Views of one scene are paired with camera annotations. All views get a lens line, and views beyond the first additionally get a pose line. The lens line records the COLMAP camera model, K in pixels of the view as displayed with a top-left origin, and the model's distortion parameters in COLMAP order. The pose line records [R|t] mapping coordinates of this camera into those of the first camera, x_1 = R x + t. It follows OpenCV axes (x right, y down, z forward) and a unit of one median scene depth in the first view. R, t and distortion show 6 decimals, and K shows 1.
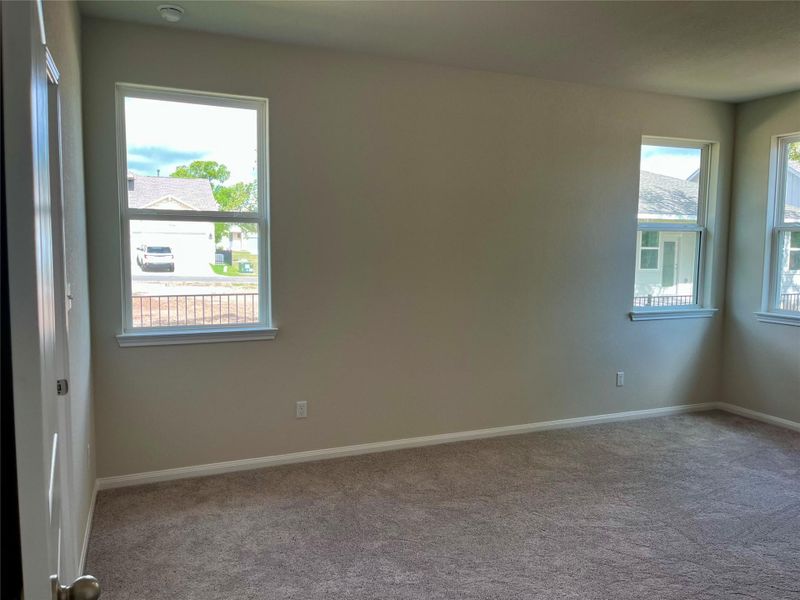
lens RADIAL K [[609.1, 0, 400.0], [0, 609.1, 300.0], [0, 0, 1]] dist [0.018214, -0.000217]
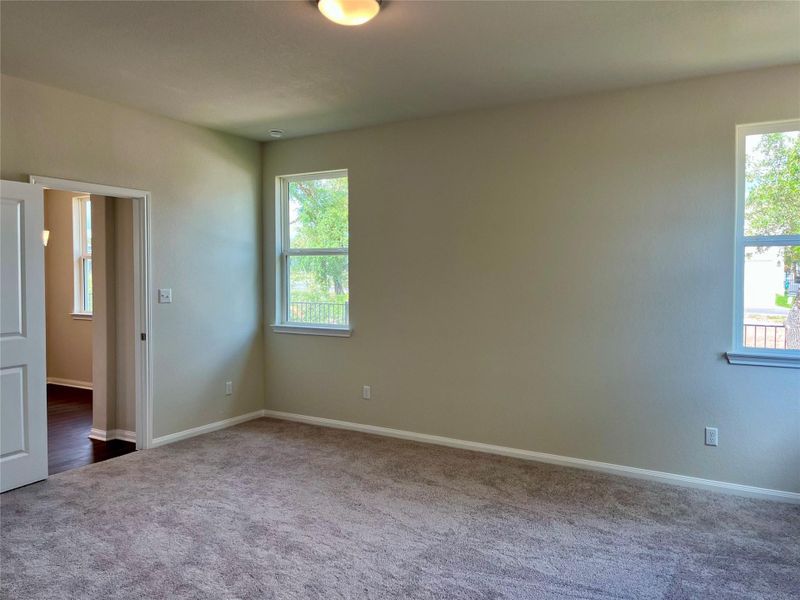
lens RADIAL K [[609.1, 0, 400.0], [0, 609.1, 300.0], [0, 0, 1]] dist [0.018214, -0.000217]
pose [[0.591690, 0.029271, -0.805634, 0.966391], [-0.068025, 0.997589, -0.013715, -0.009321], [0.803290, 0.062918, 0.592255, 0.260872]]
